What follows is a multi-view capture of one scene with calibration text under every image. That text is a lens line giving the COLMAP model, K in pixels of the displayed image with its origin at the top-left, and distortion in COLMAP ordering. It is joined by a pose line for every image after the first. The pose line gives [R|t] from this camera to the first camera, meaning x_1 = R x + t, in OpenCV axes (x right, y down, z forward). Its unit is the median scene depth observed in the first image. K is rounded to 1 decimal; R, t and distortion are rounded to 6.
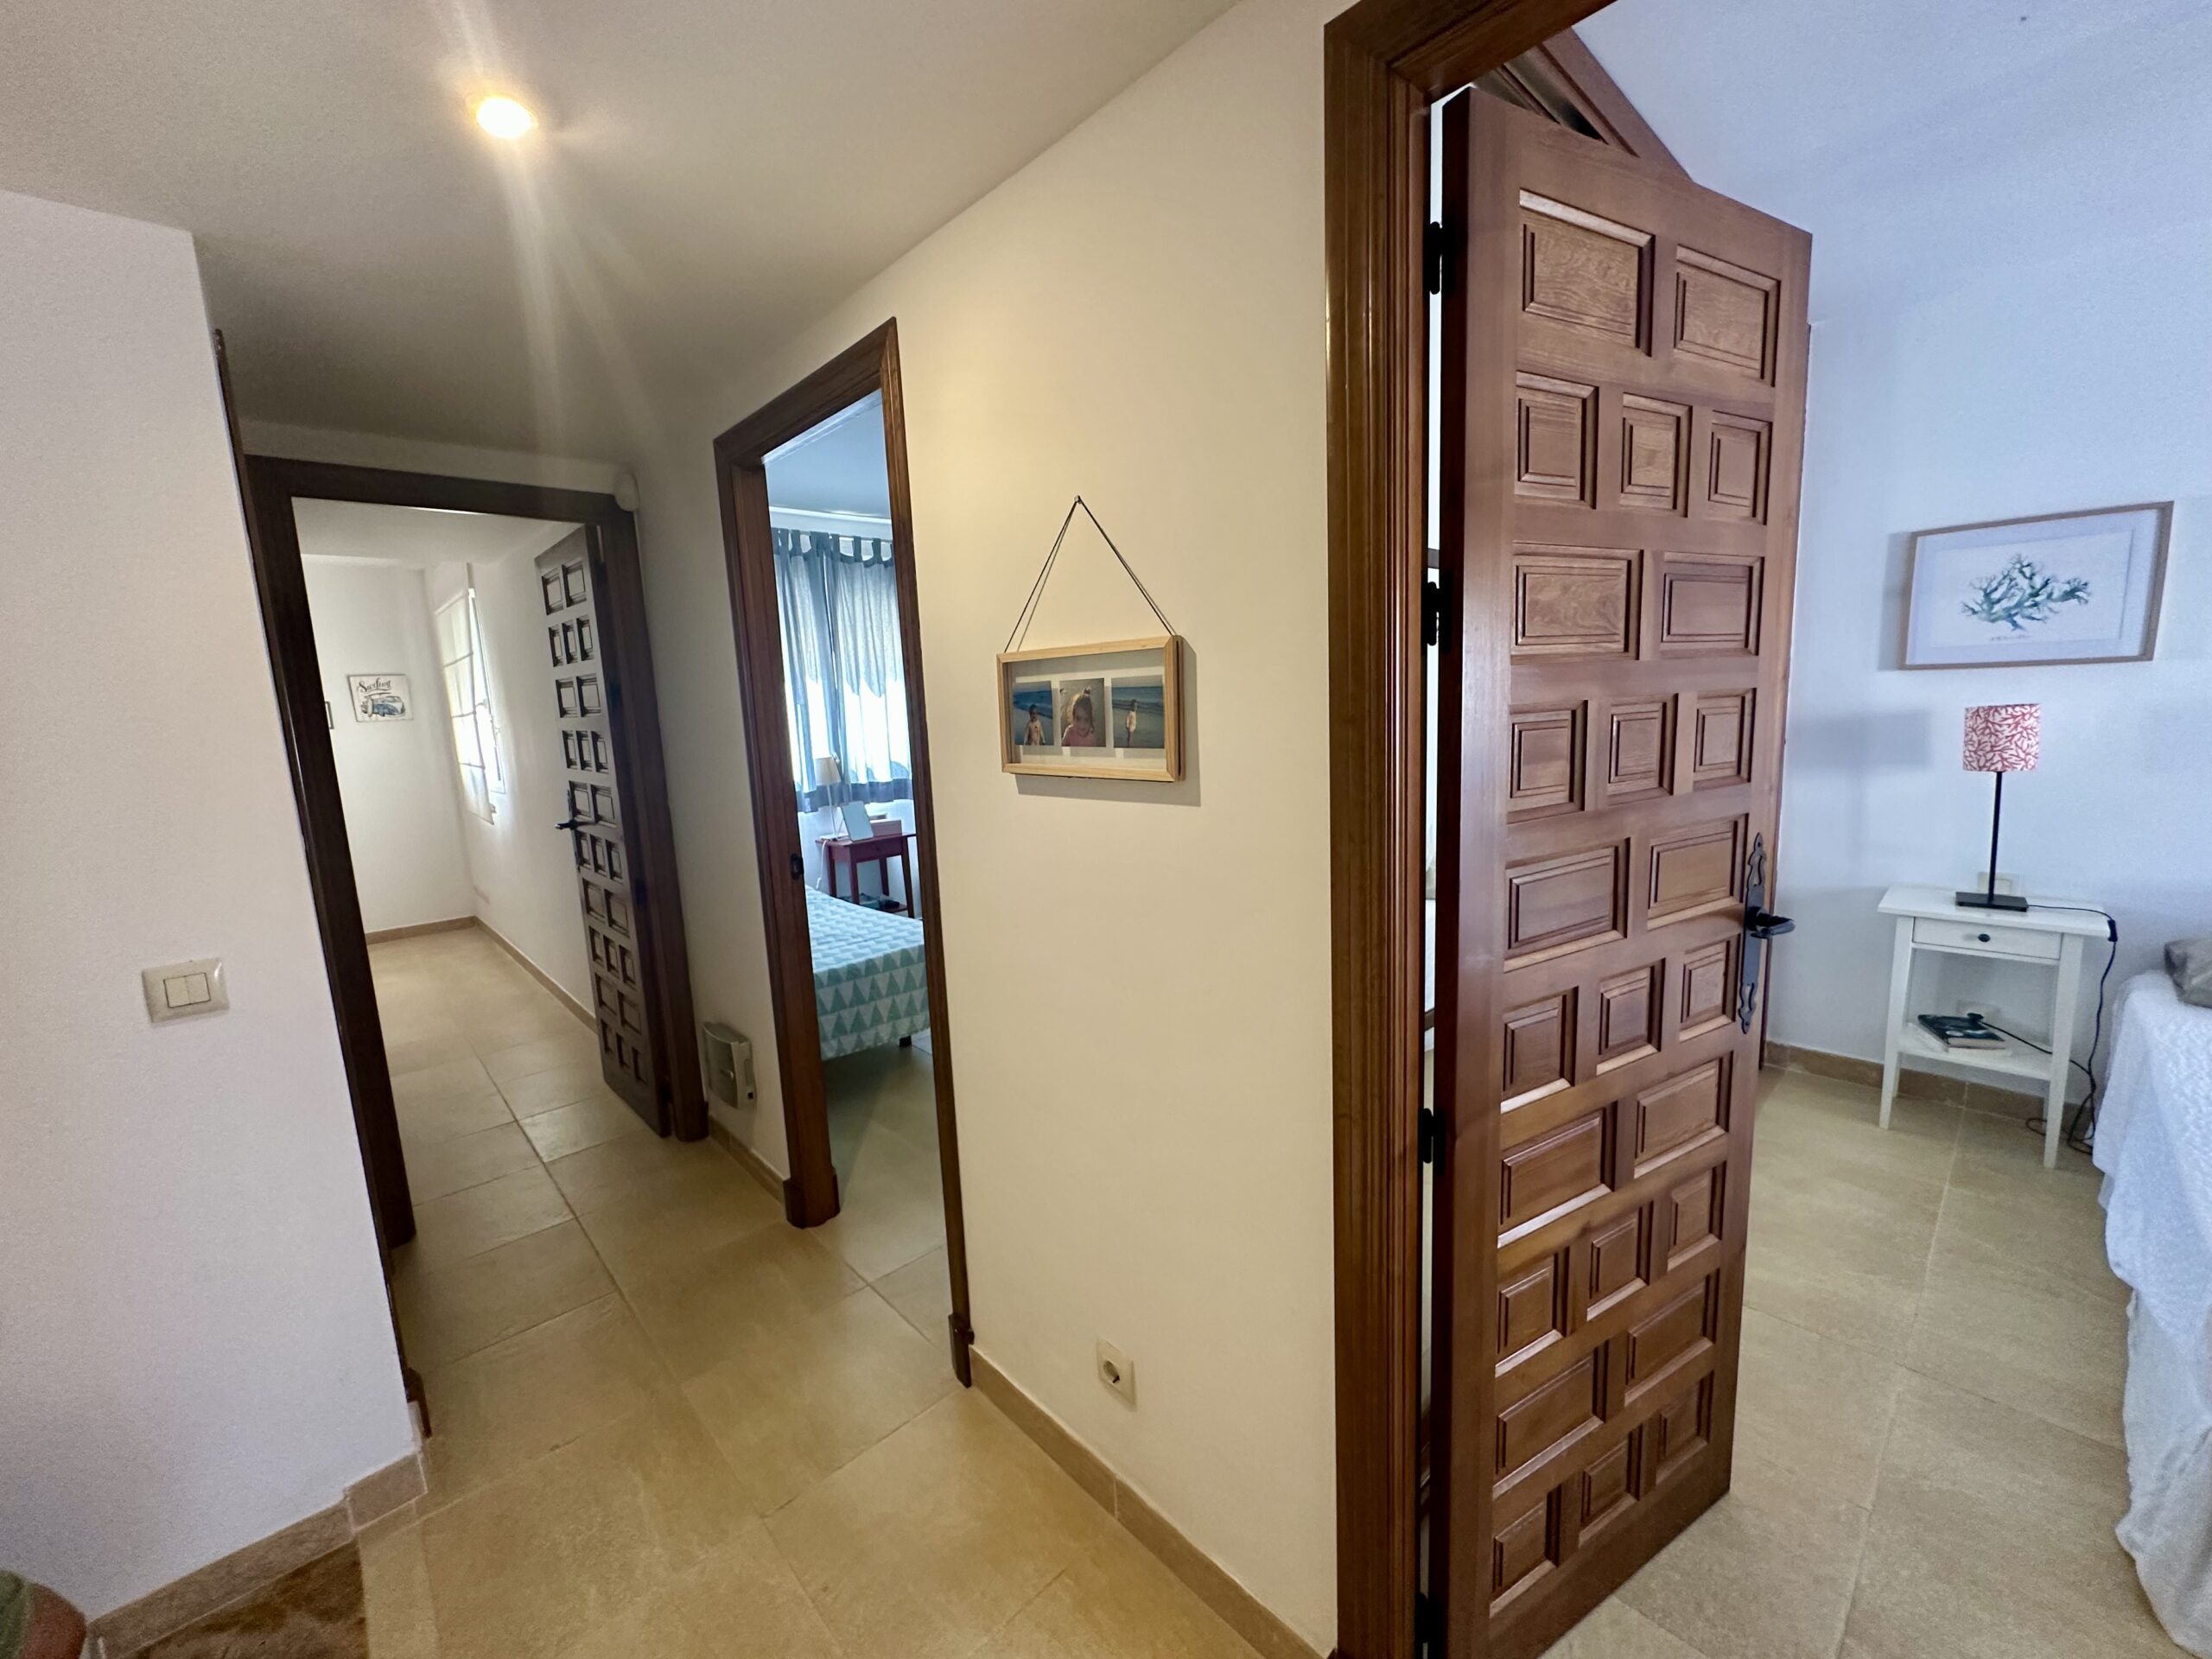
lens RADIAL K [[883.6, 0, 1106.0], [0, 883.6, 829.5], [0, 0, 1]] dist [-0.000009, 0.000425]
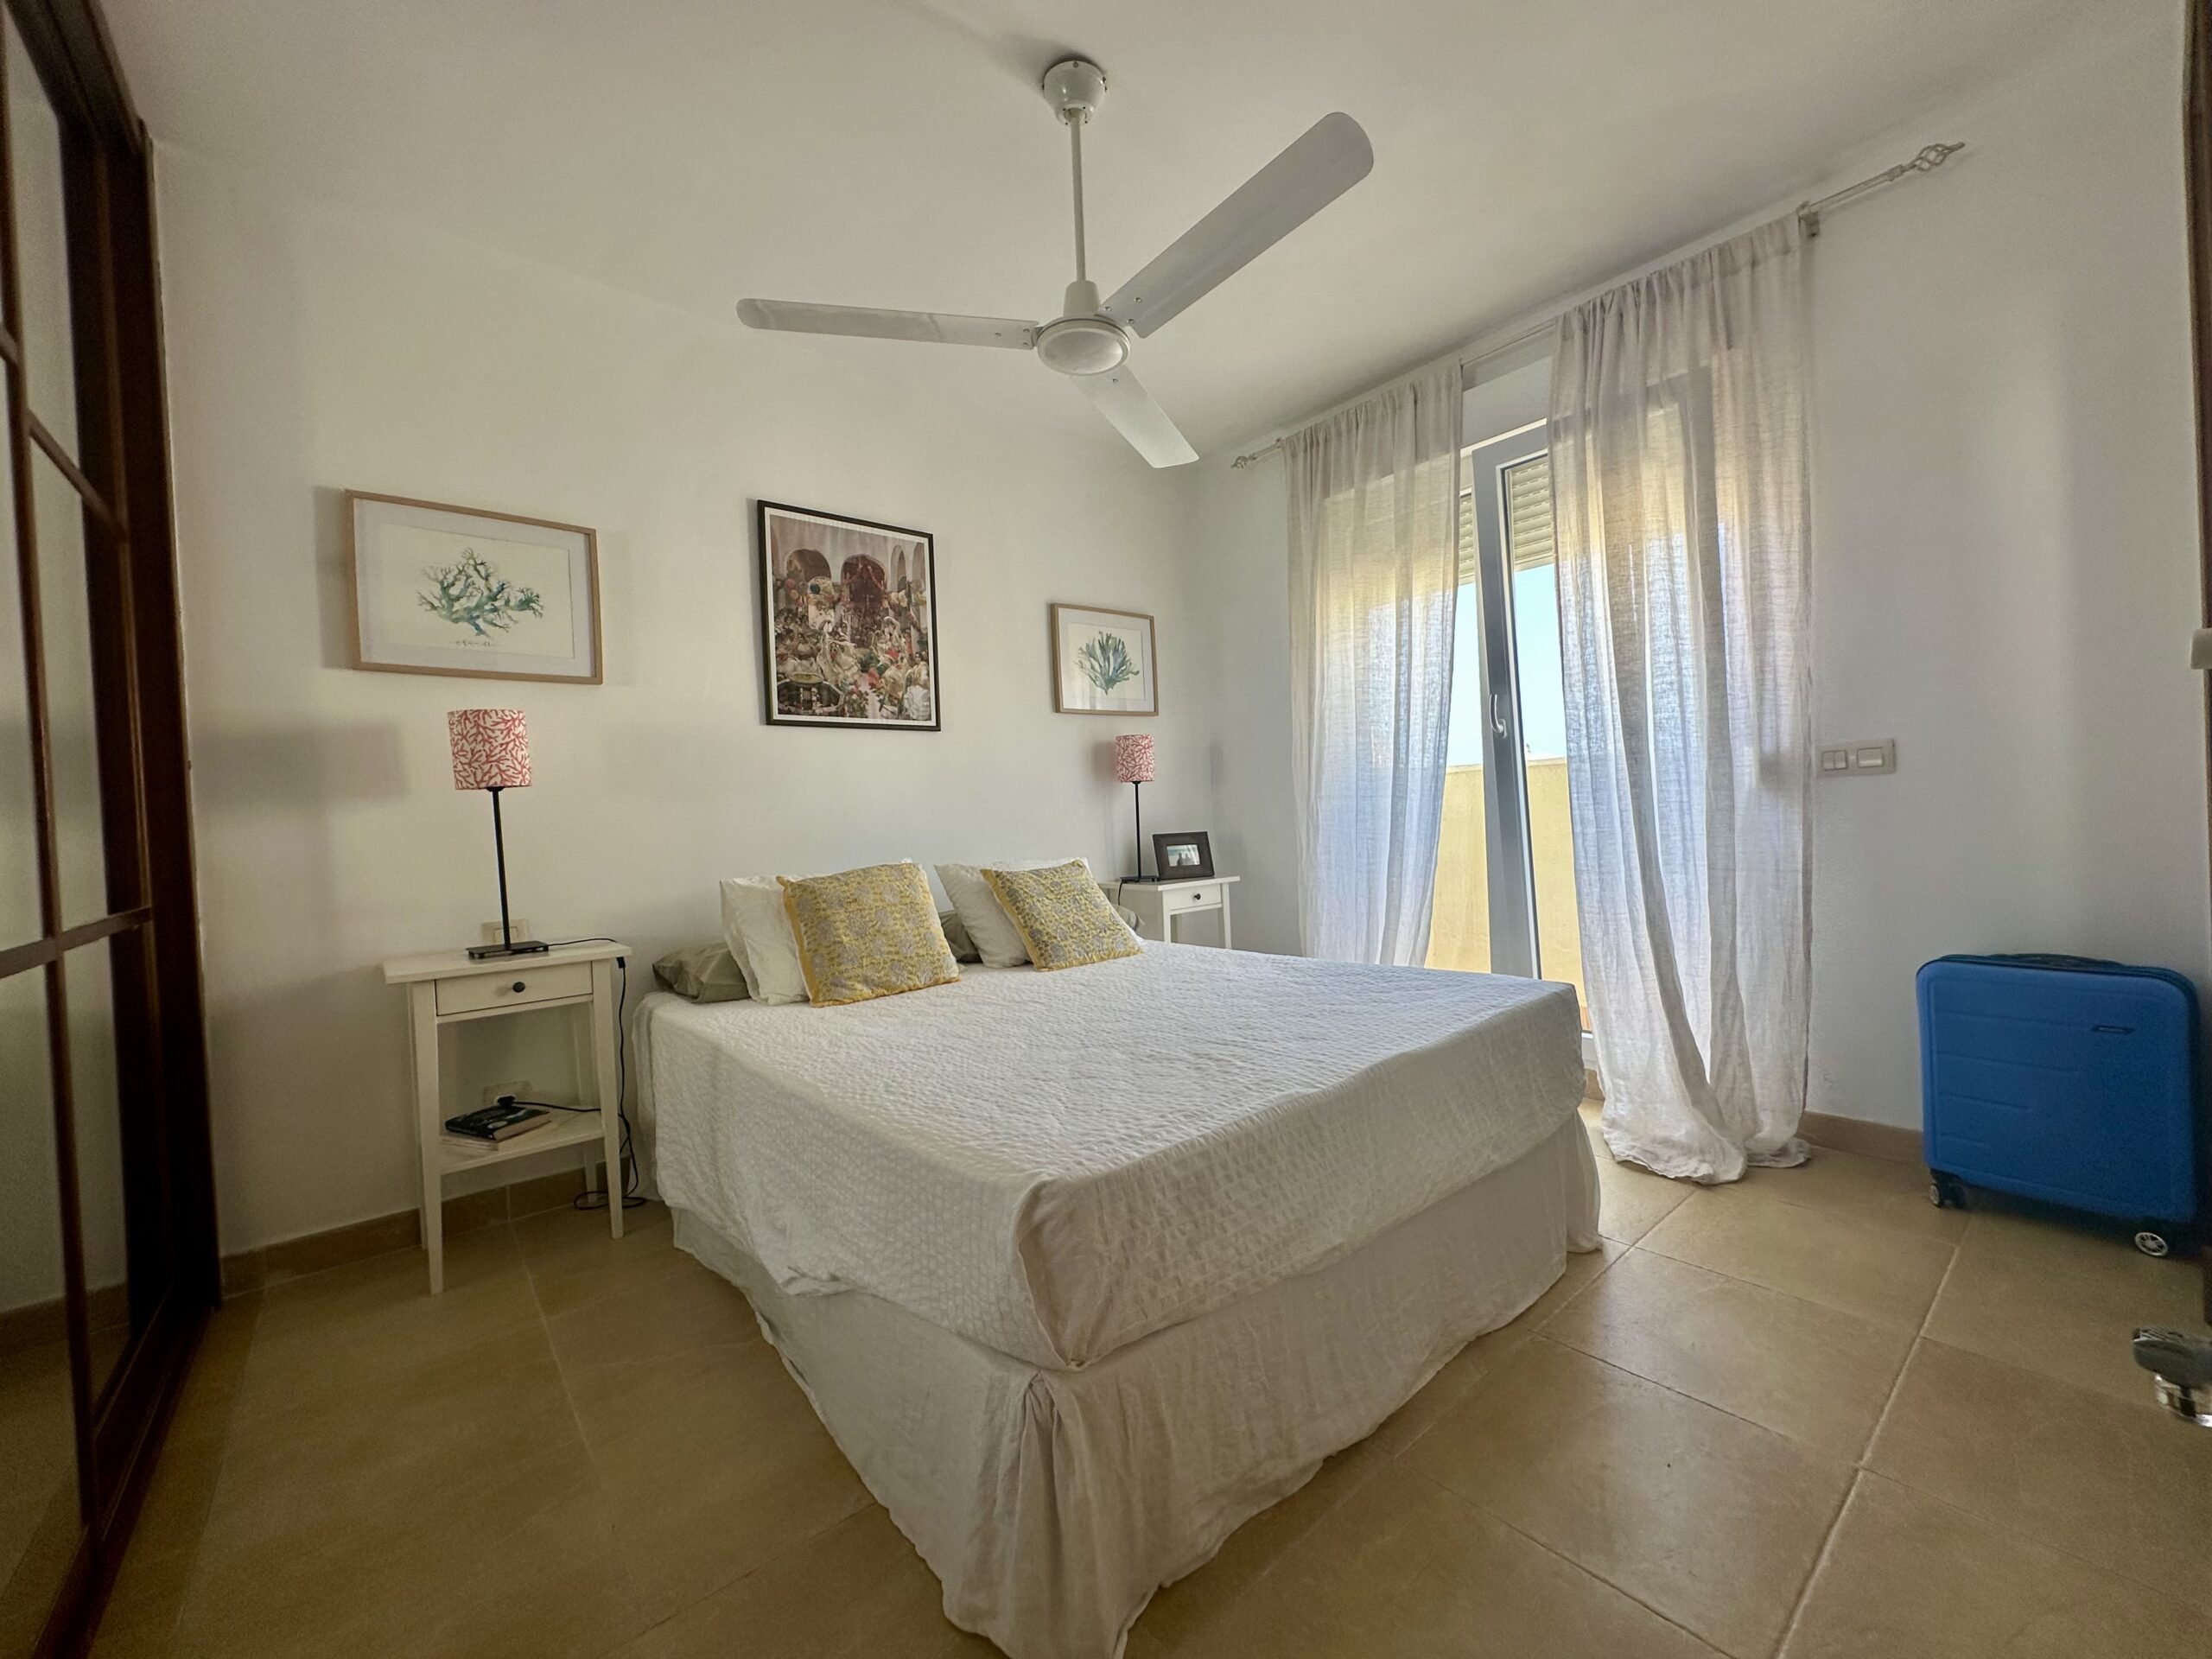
lens RADIAL K [[883.6, 0, 1106.0], [0, 883.6, 829.5], [0, 0, 1]] dist [-0.000009, 0.000425]
pose [[0.064977, 0.030732, 0.997413, 0.214849], [0.187055, 0.981433, -0.042426, 0.110842], [-0.980198, 0.189328, 0.058022, 0.387165]]
